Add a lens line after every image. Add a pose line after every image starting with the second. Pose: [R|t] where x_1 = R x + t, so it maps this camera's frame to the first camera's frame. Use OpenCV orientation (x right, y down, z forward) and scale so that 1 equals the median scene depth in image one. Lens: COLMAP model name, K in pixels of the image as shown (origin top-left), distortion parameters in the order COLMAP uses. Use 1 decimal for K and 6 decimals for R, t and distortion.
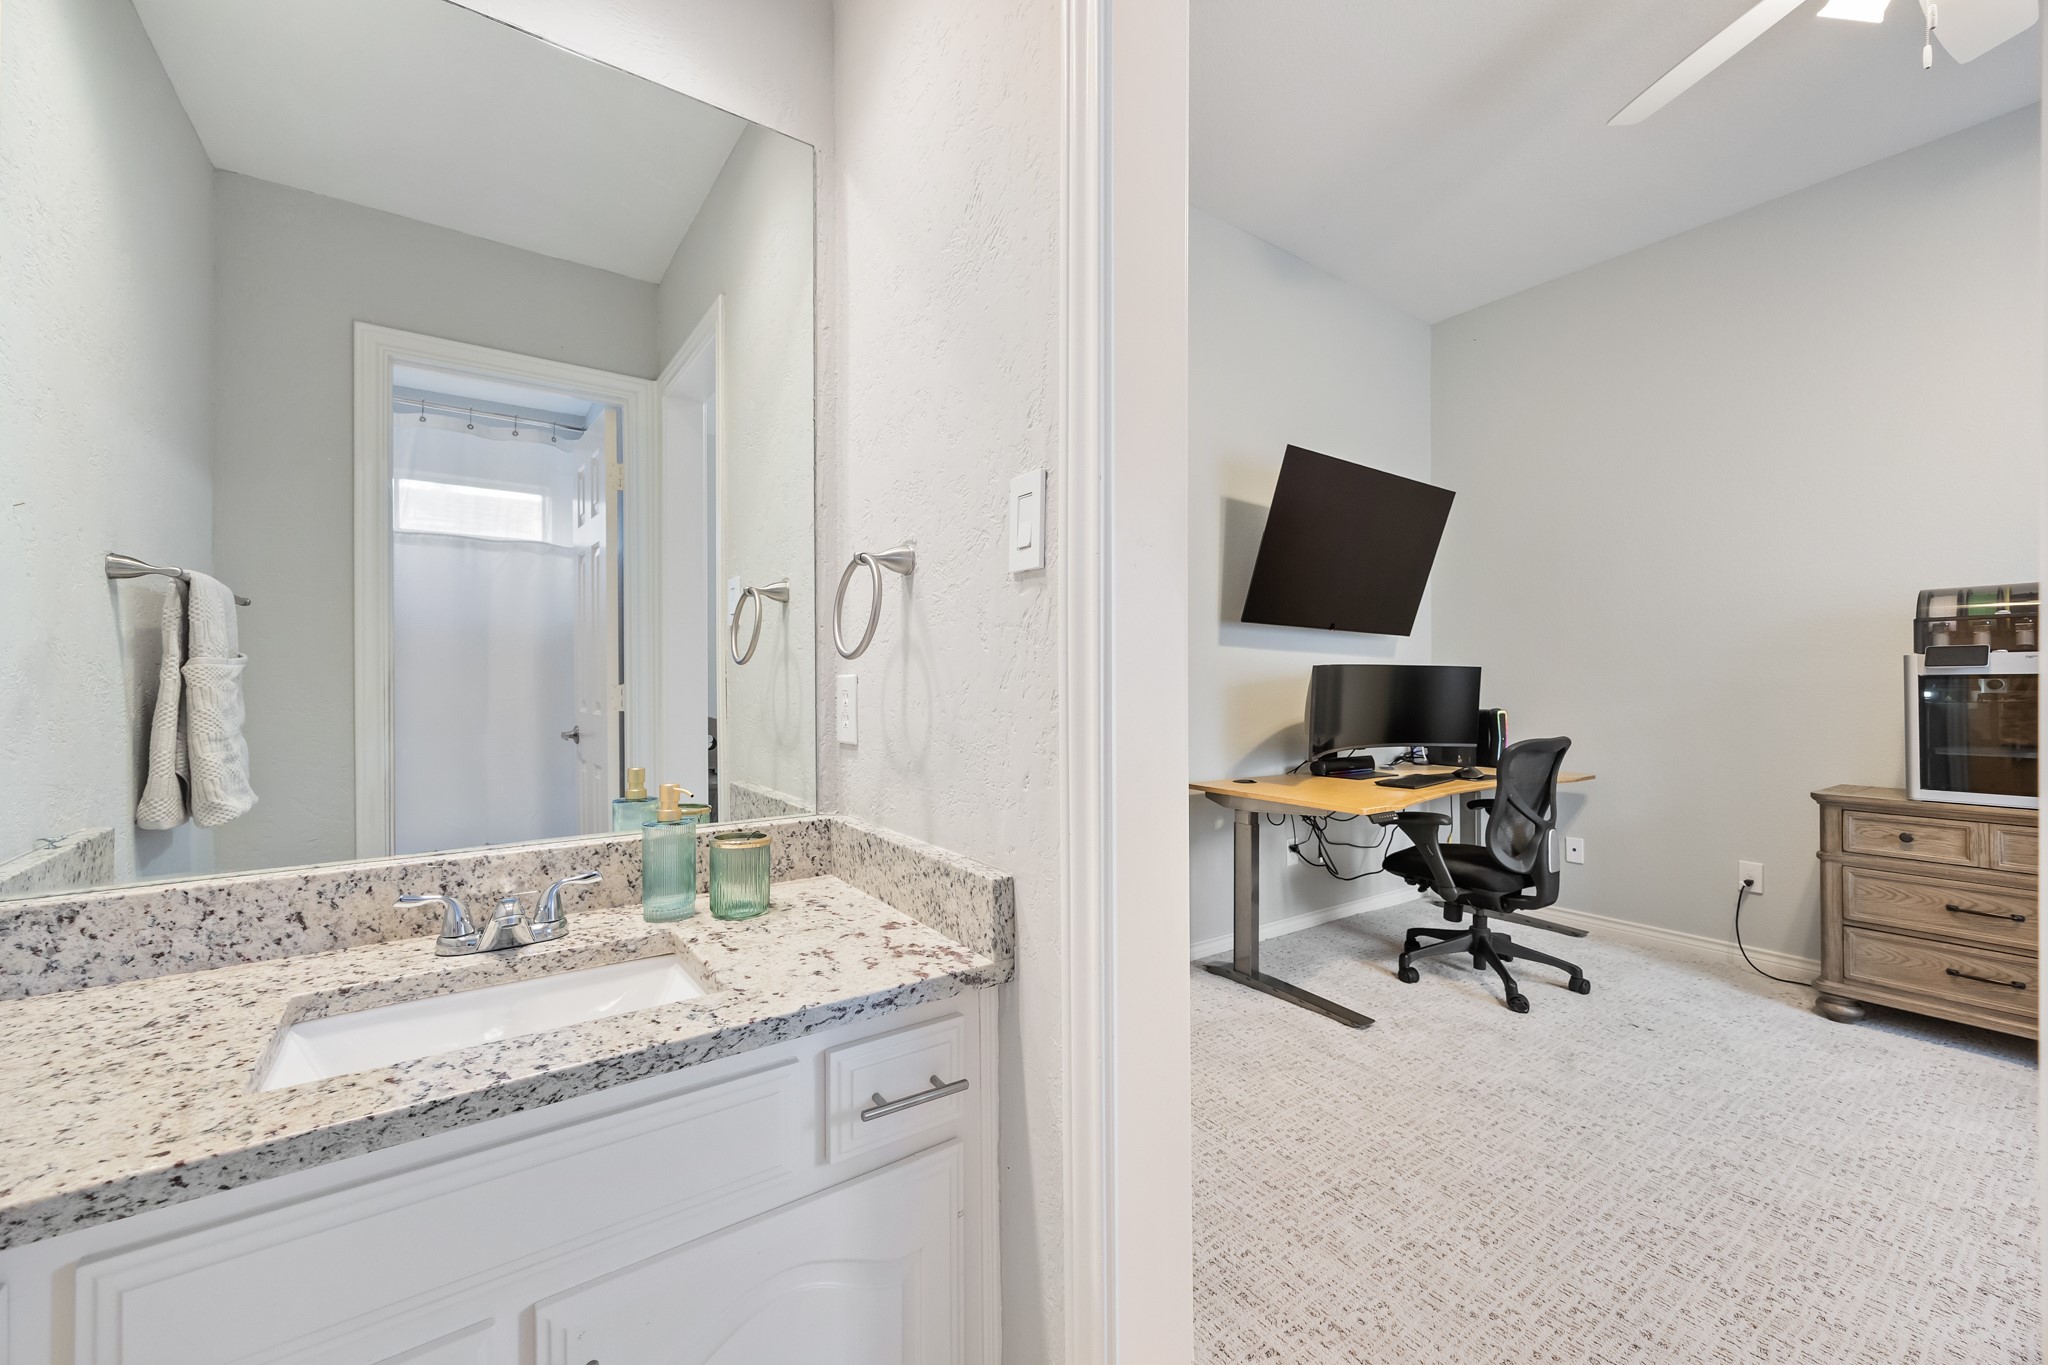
lens RADIAL K [[797.0, 0, 1032.9], [0, 797.0, 685.7], [0, 0, 1]] dist [0.008765, -0.000984]
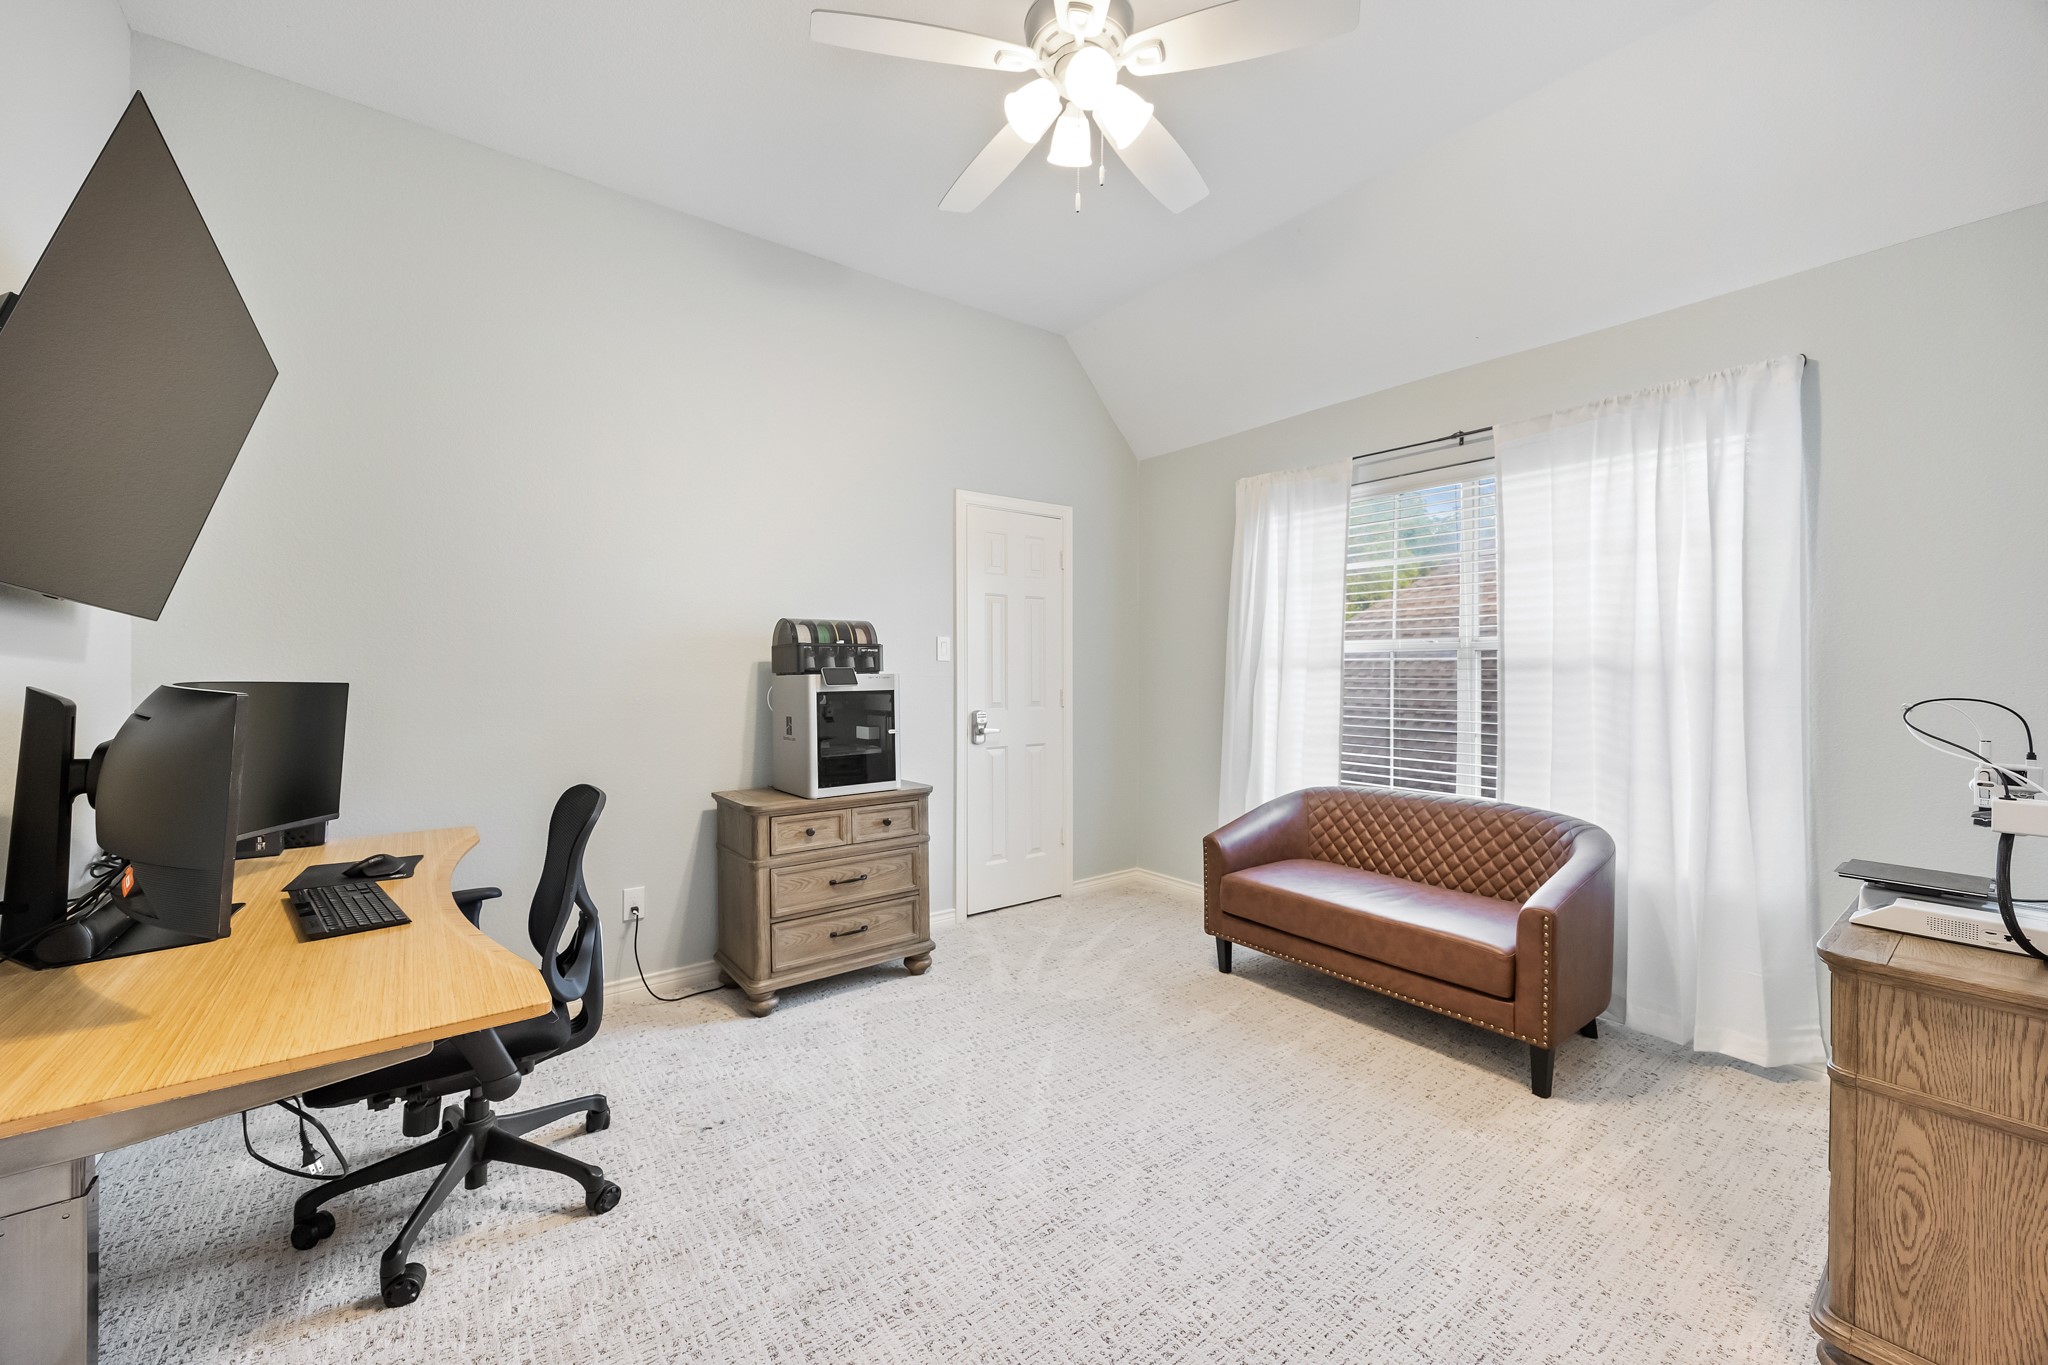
lens RADIAL K [[797.0, 0, 1025.7], [0, 797.0, 677.0], [0, 0, 1]] dist [0.008765, -0.000984]
pose [[-0.020880, -0.008464, 0.999746, -0.070057], [0.007573, 0.999934, 0.008623, -0.041927], [-0.999753, 0.007751, -0.020814, 0.700739]]
